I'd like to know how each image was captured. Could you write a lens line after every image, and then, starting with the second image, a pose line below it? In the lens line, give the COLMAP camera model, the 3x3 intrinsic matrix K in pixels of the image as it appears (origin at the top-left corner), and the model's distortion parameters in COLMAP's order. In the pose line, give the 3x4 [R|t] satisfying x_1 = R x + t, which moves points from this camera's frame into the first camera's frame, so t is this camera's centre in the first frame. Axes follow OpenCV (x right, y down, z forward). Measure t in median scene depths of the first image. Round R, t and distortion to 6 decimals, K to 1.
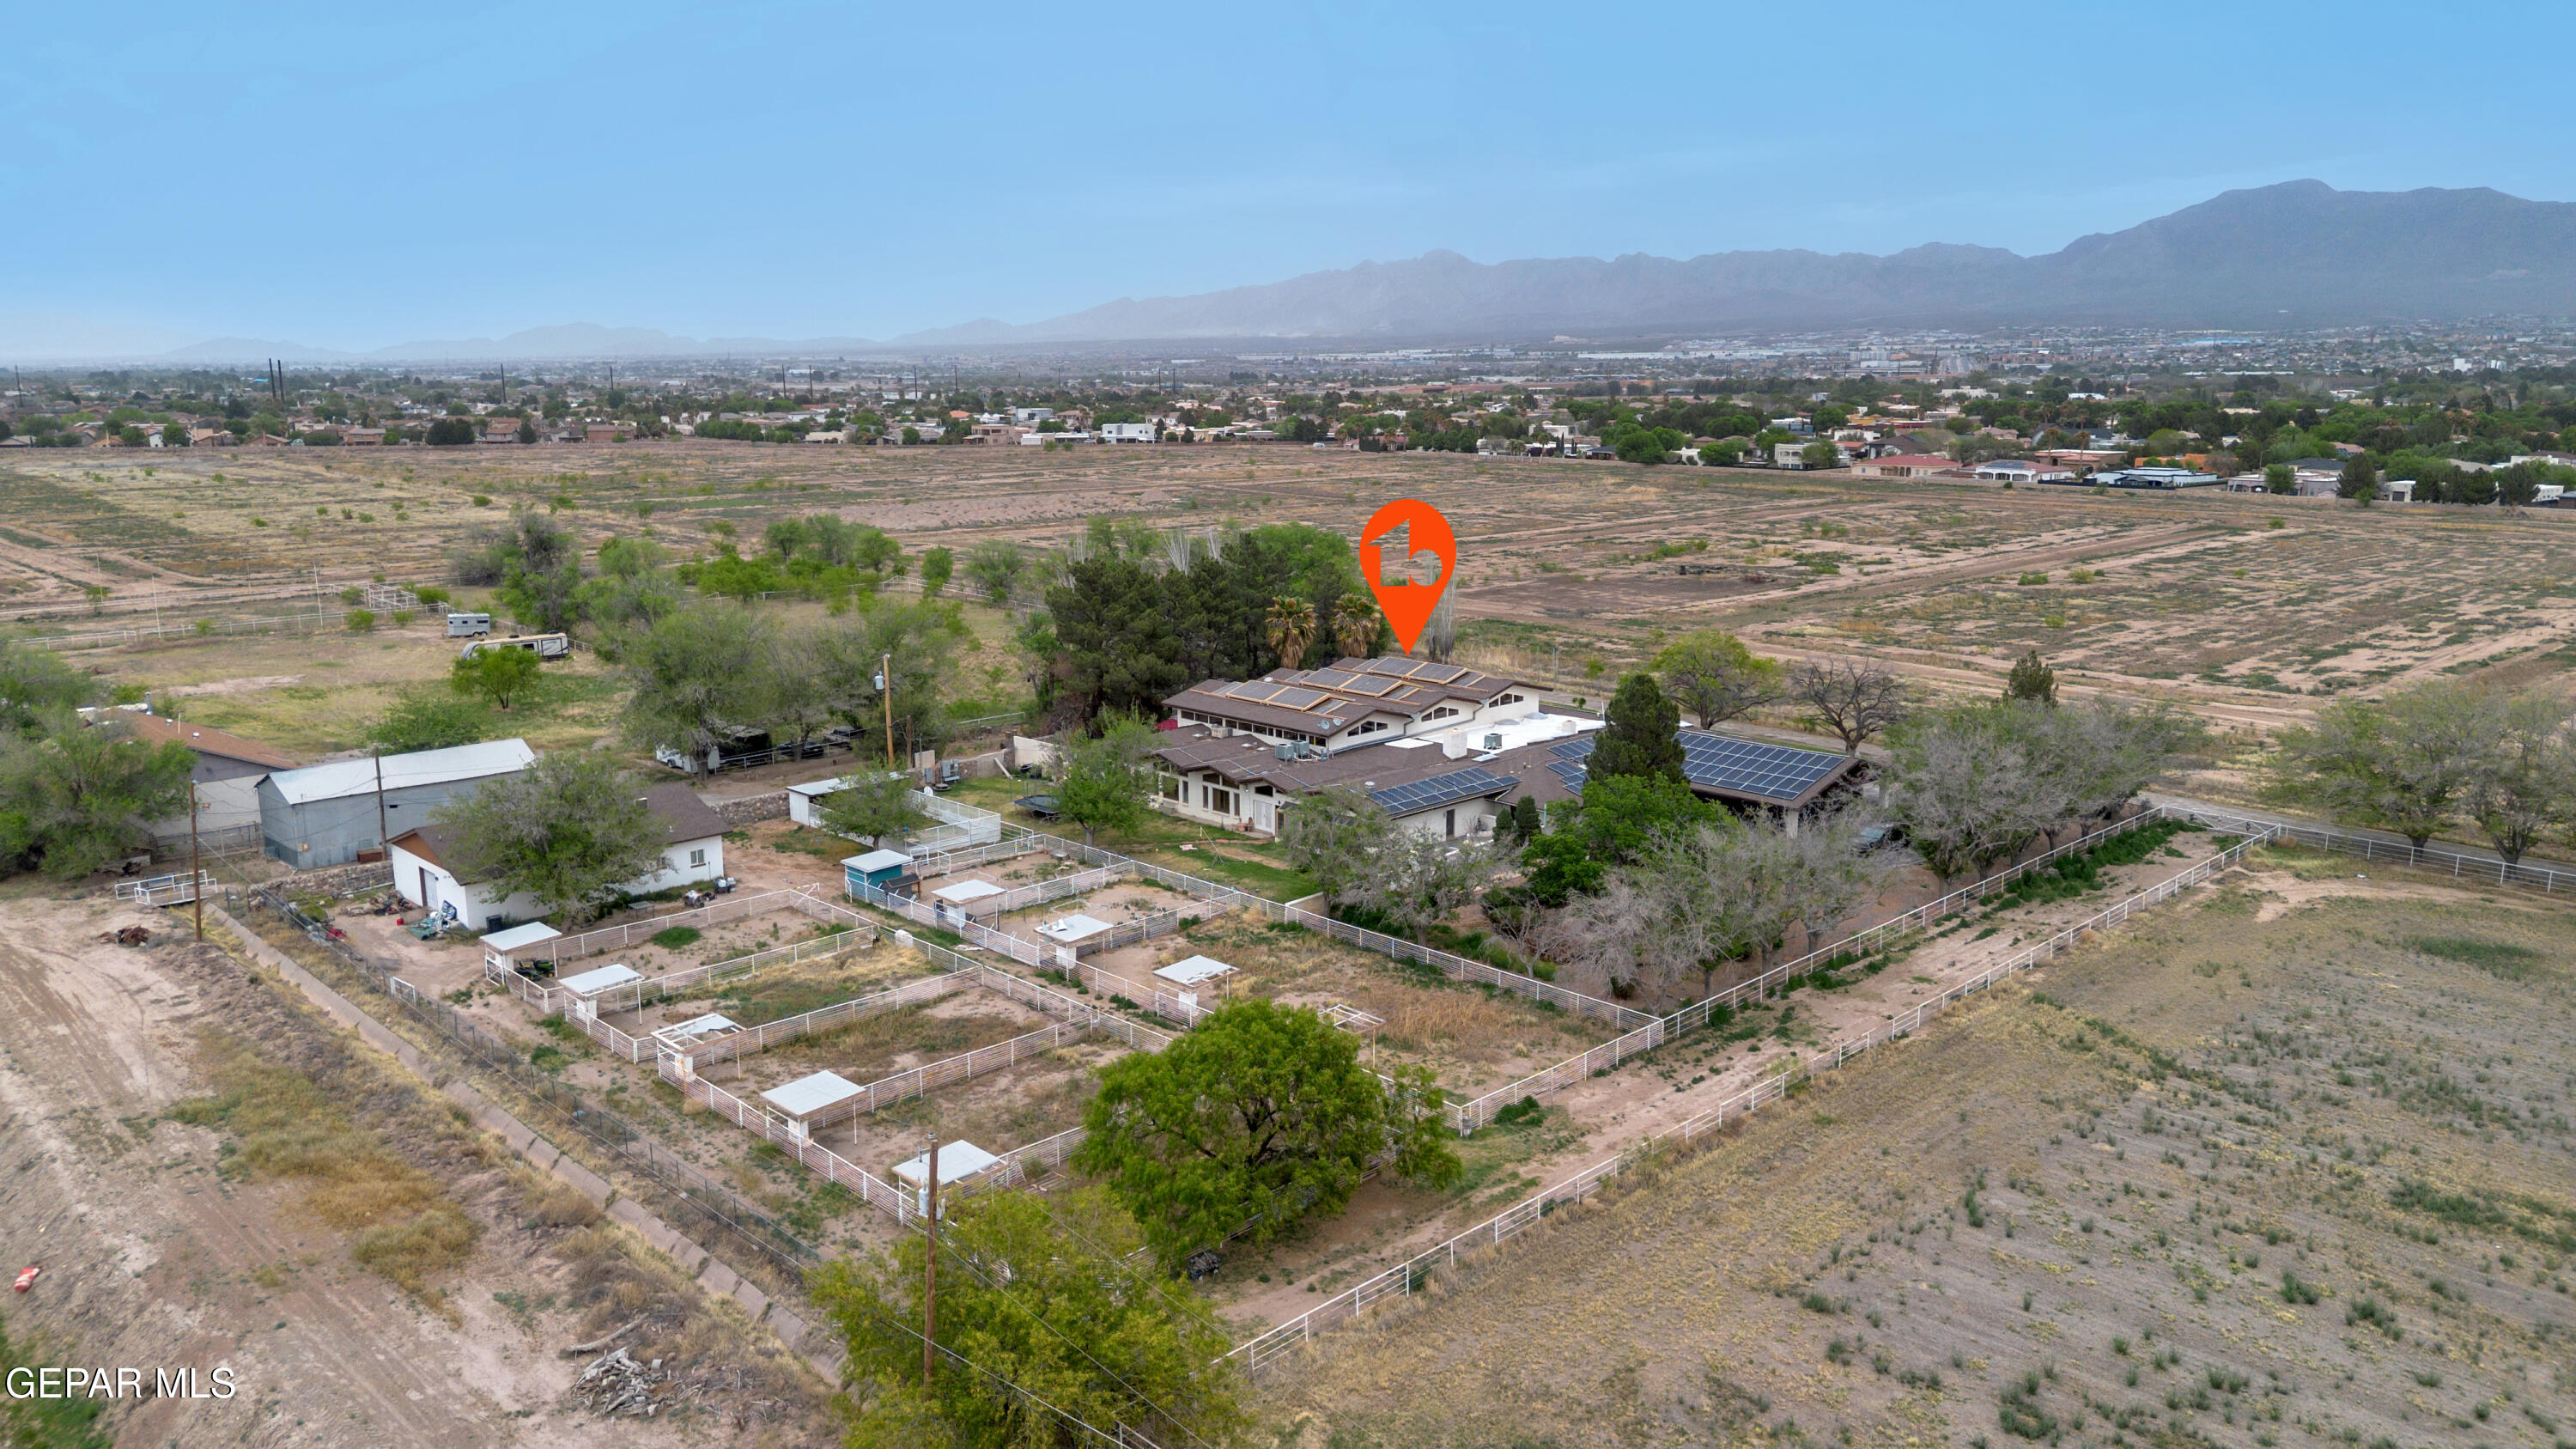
lens RADIAL K [[1804.2, 0, 1288.0], [0, 1804.2, 724.5], [0, 0, 1]] dist [0.080598, -0.078025]
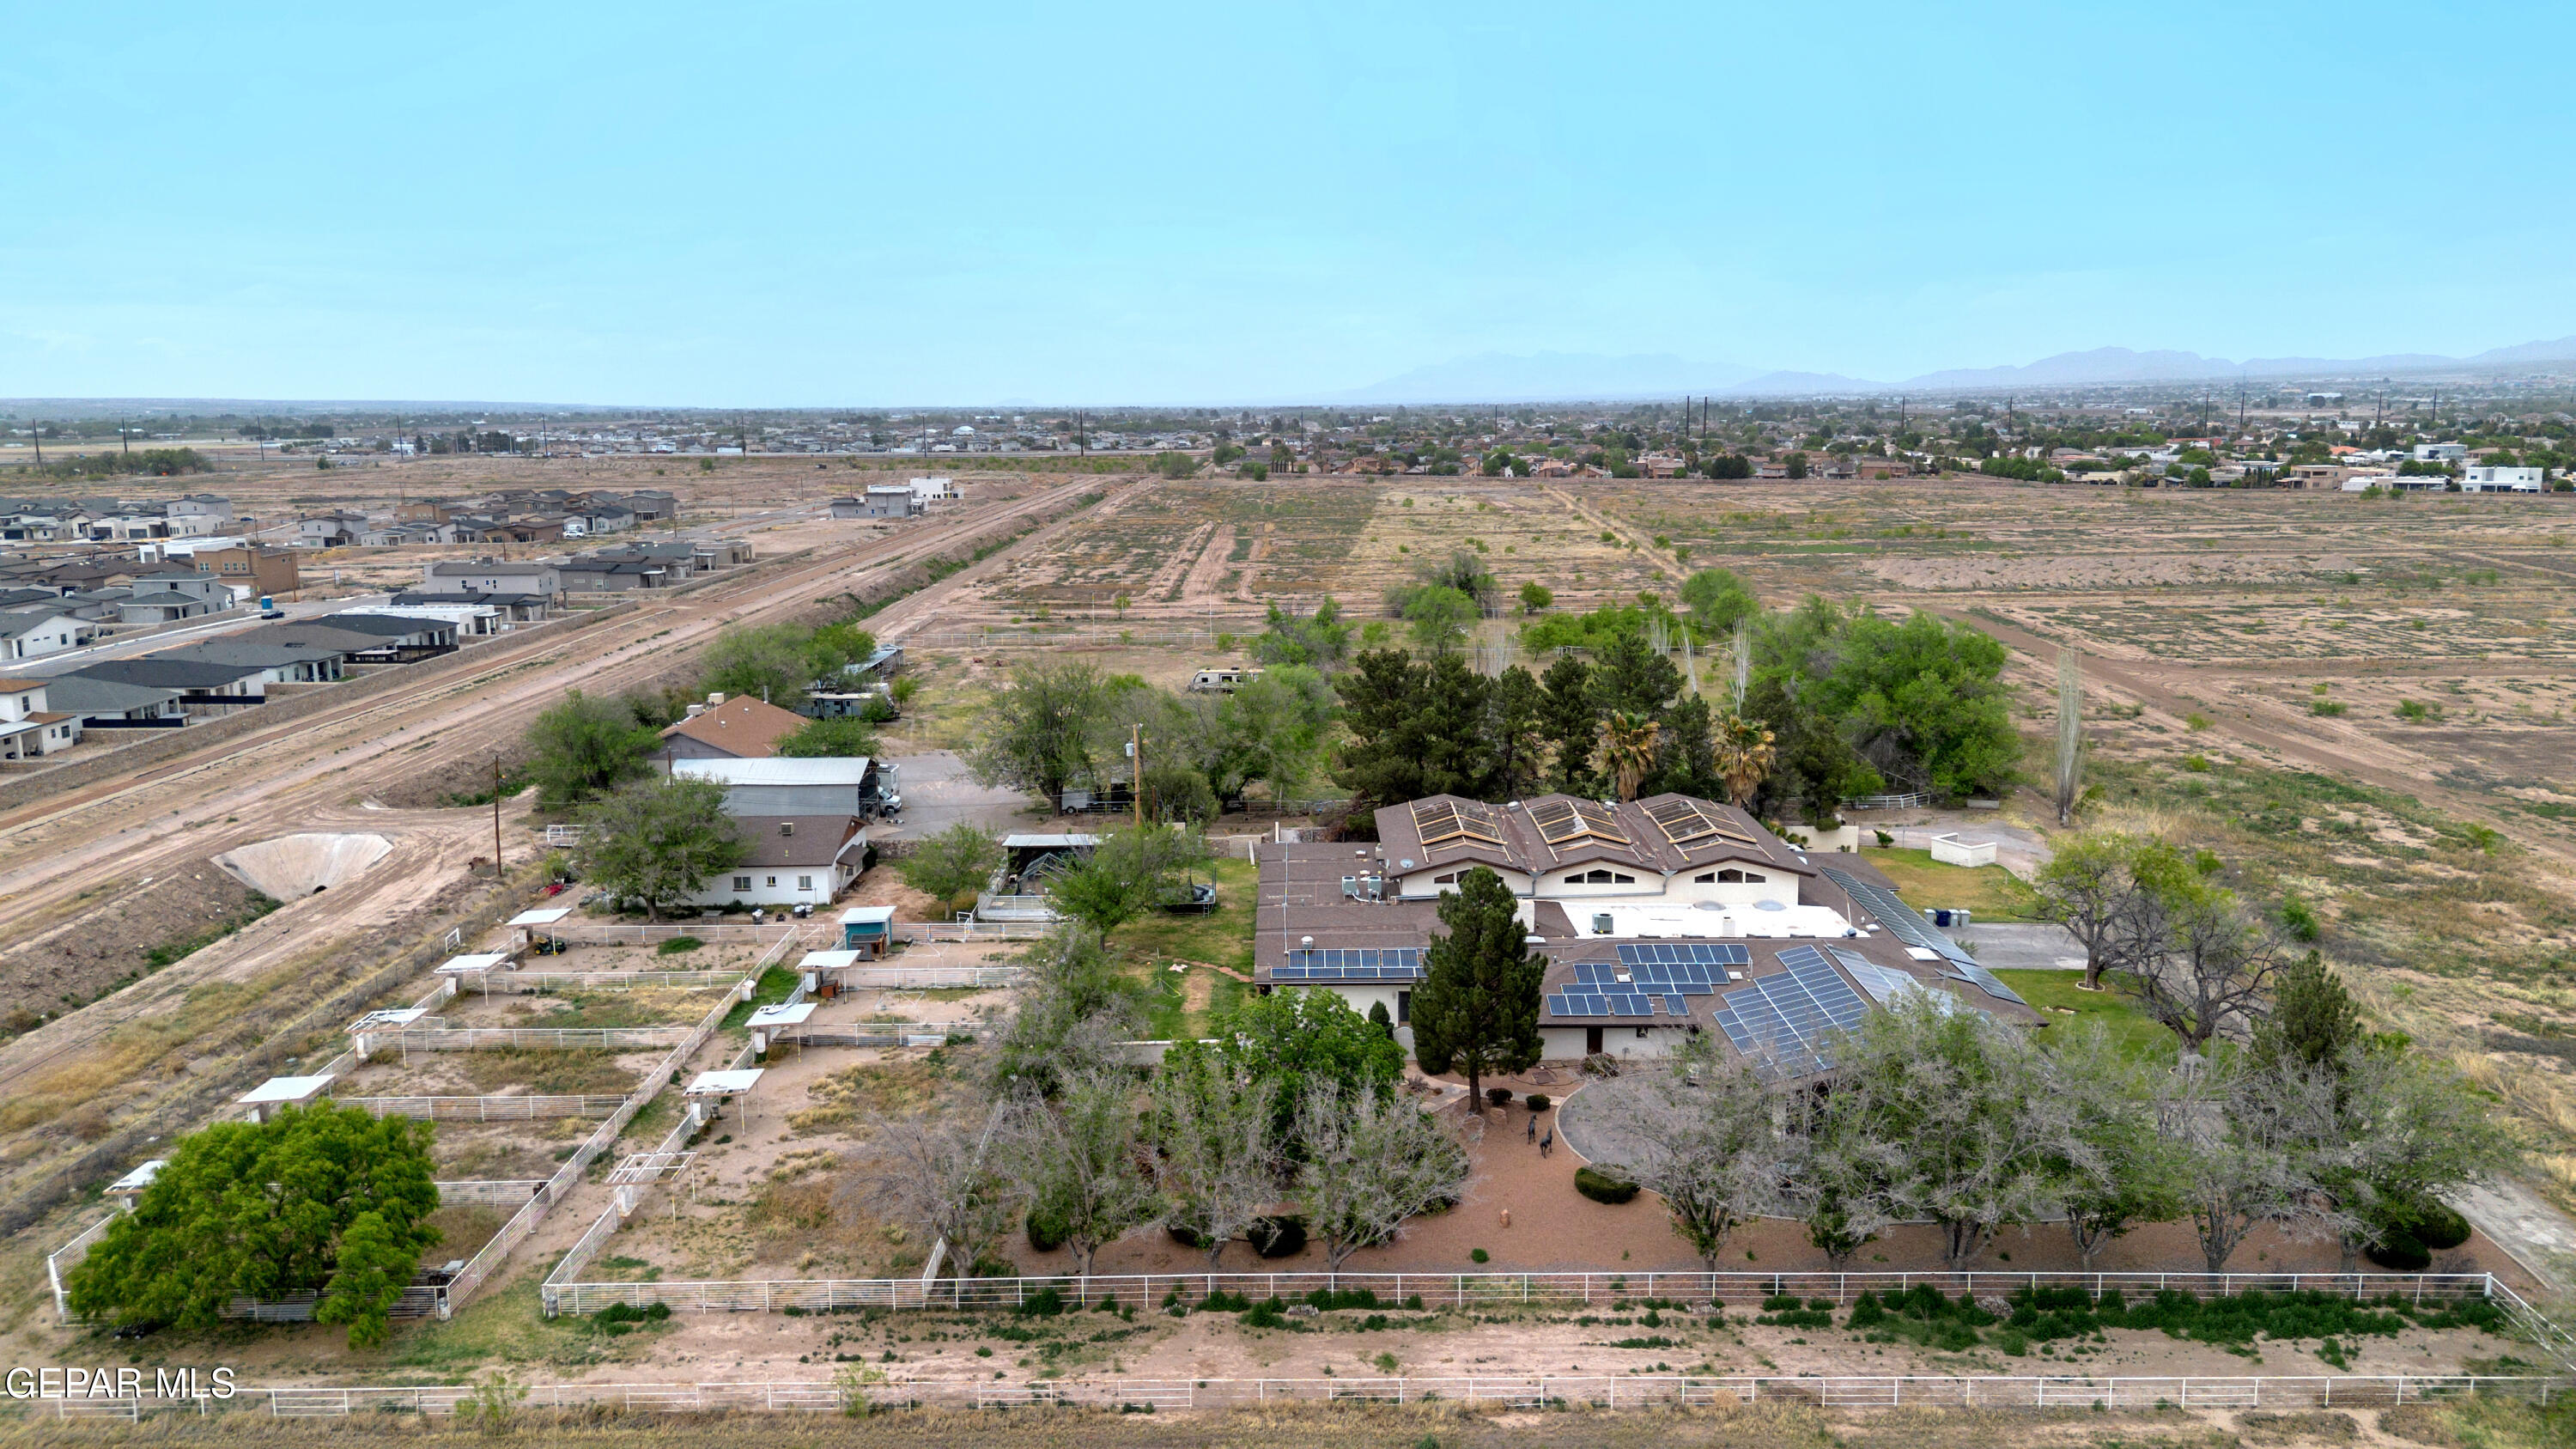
lens RADIAL K [[1804.2, 0, 1288.0], [0, 1804.2, 724.5], [0, 0, 1]] dist [0.080598, -0.078025]
pose [[0.712528, 0.120171, -0.691276, 0.726713], [-0.129857, 0.990789, 0.038389, -0.117958], [0.689522, 0.062413, 0.721571, 0.418676]]
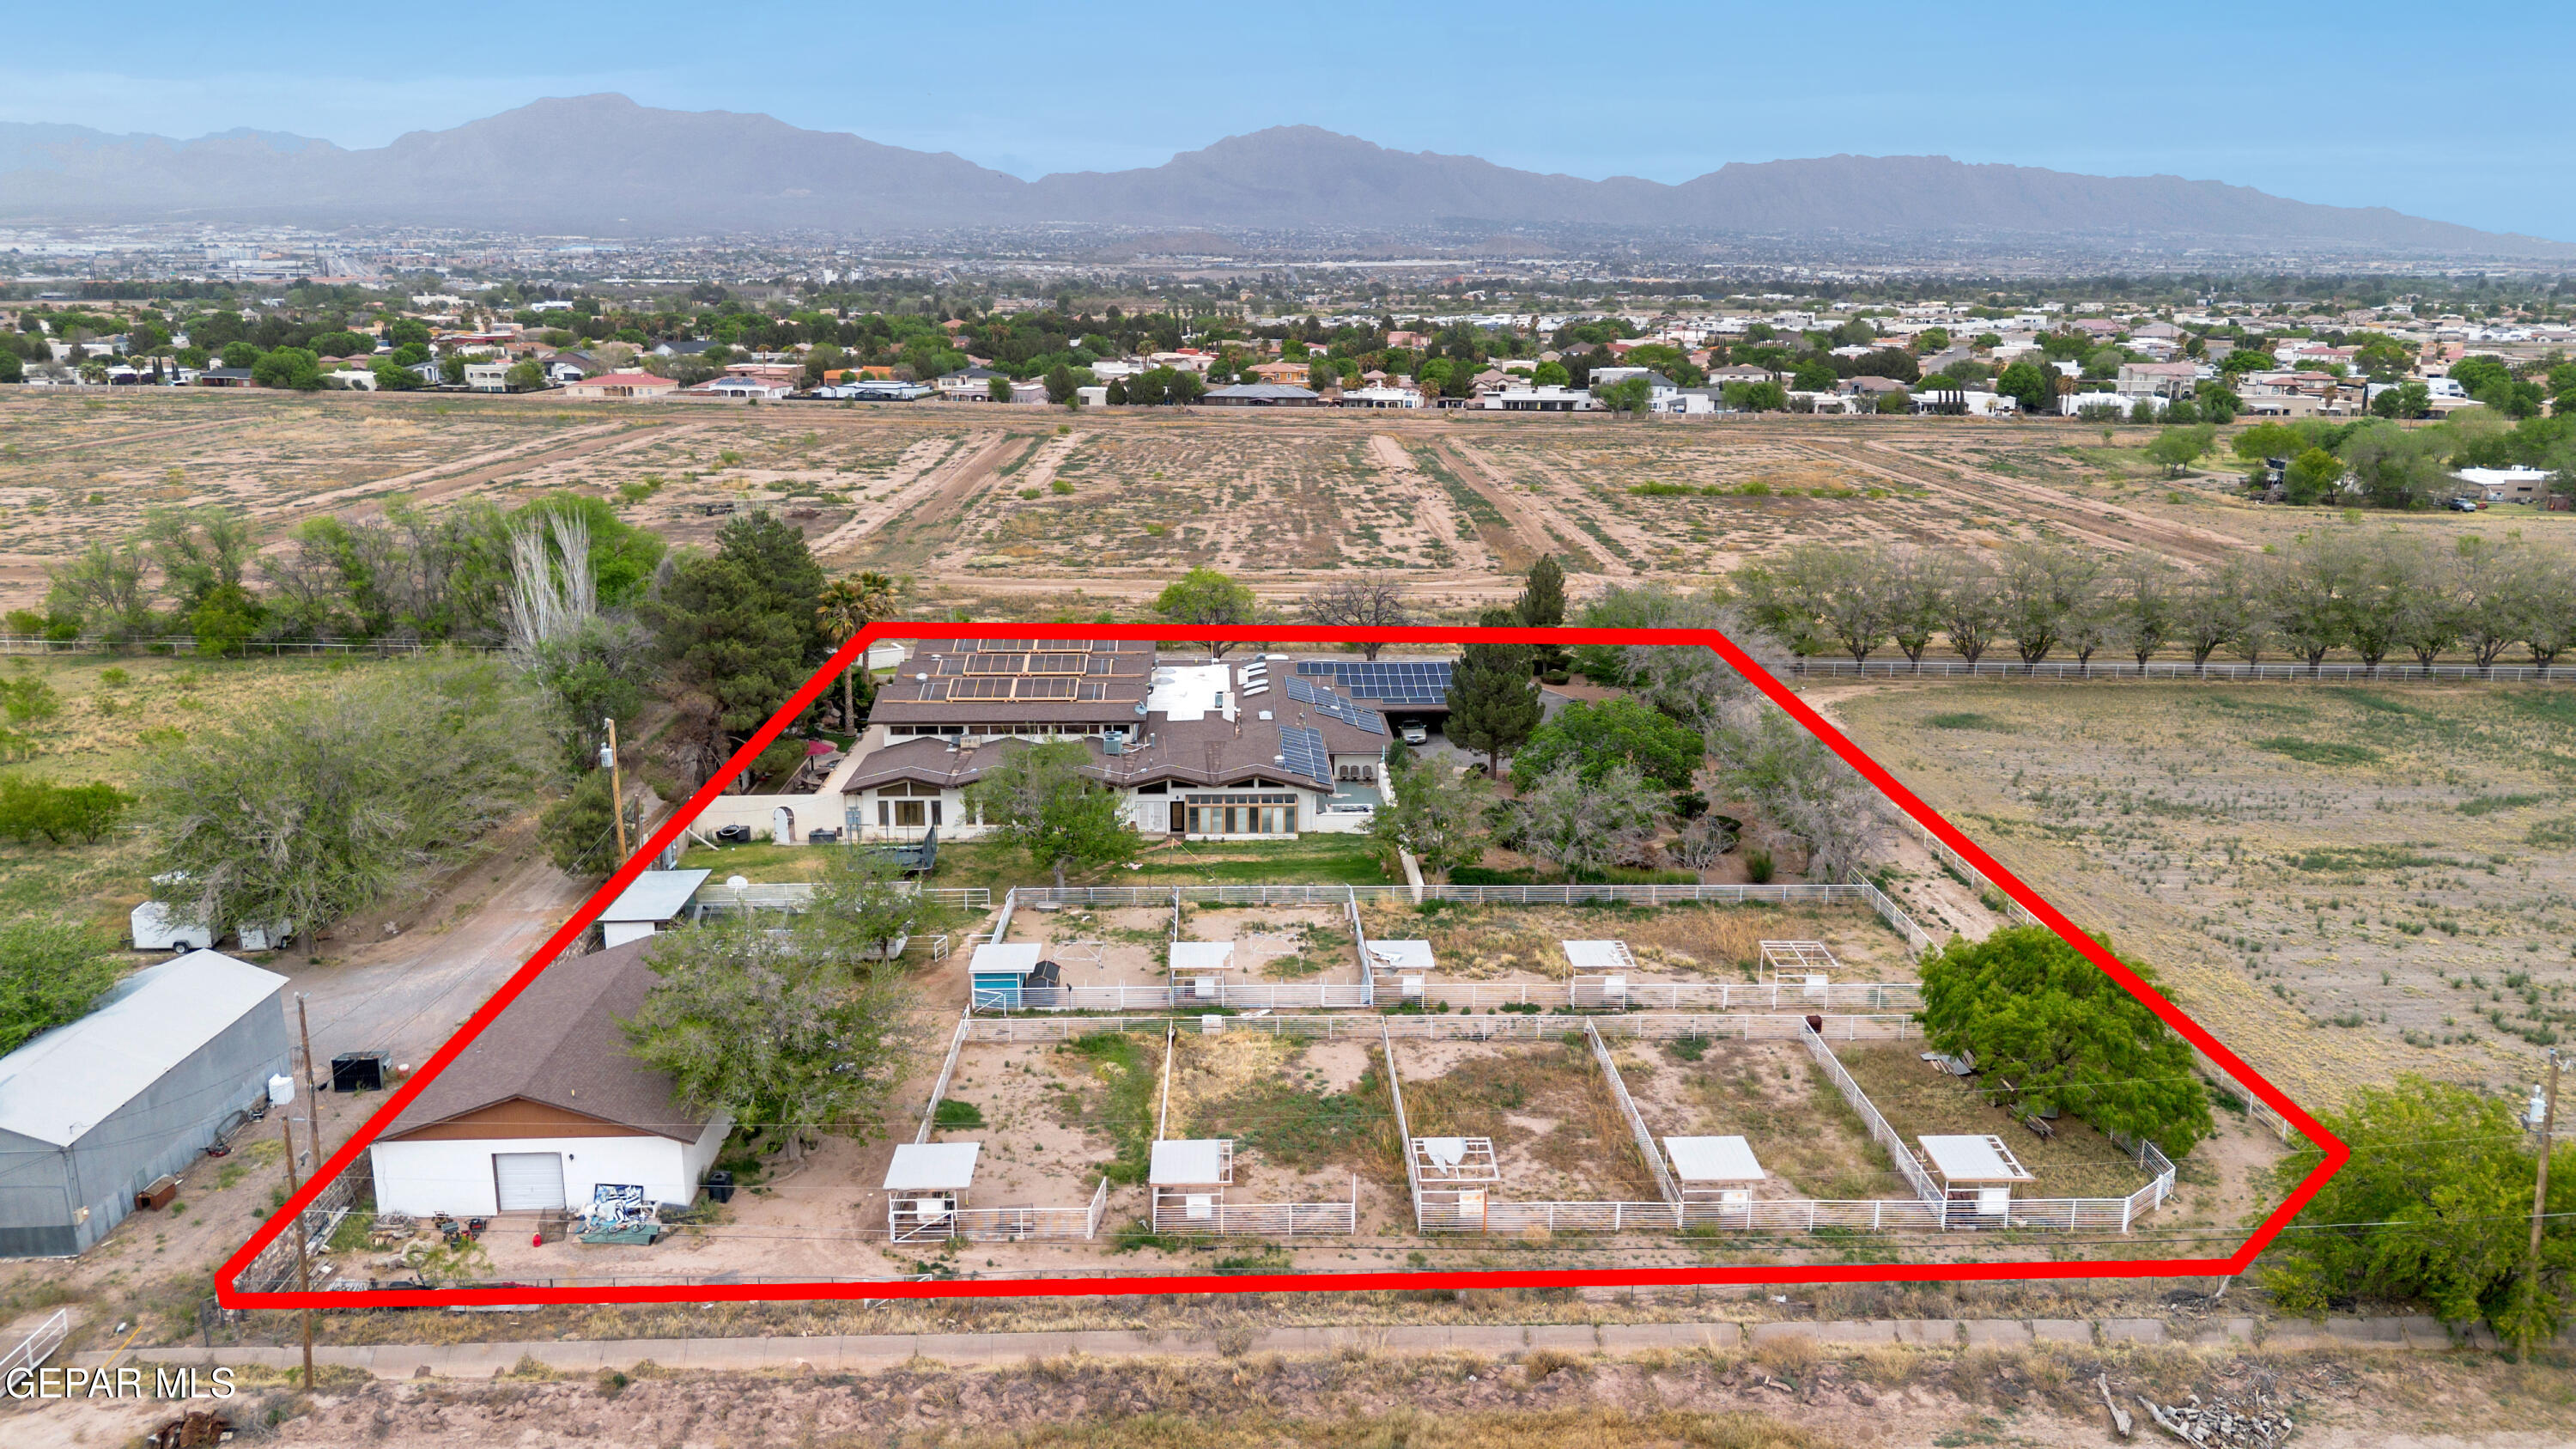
lens RADIAL K [[1804.2, 0, 1288.0], [0, 1804.2, 724.5], [0, 0, 1]] dist [0.080598, -0.078025]
pose [[0.675858, -0.173137, 0.716407, -0.748125], [0.136850, 0.984594, 0.108846, -0.104147], [-0.724215, 0.024477, 0.689139, 0.376532]]
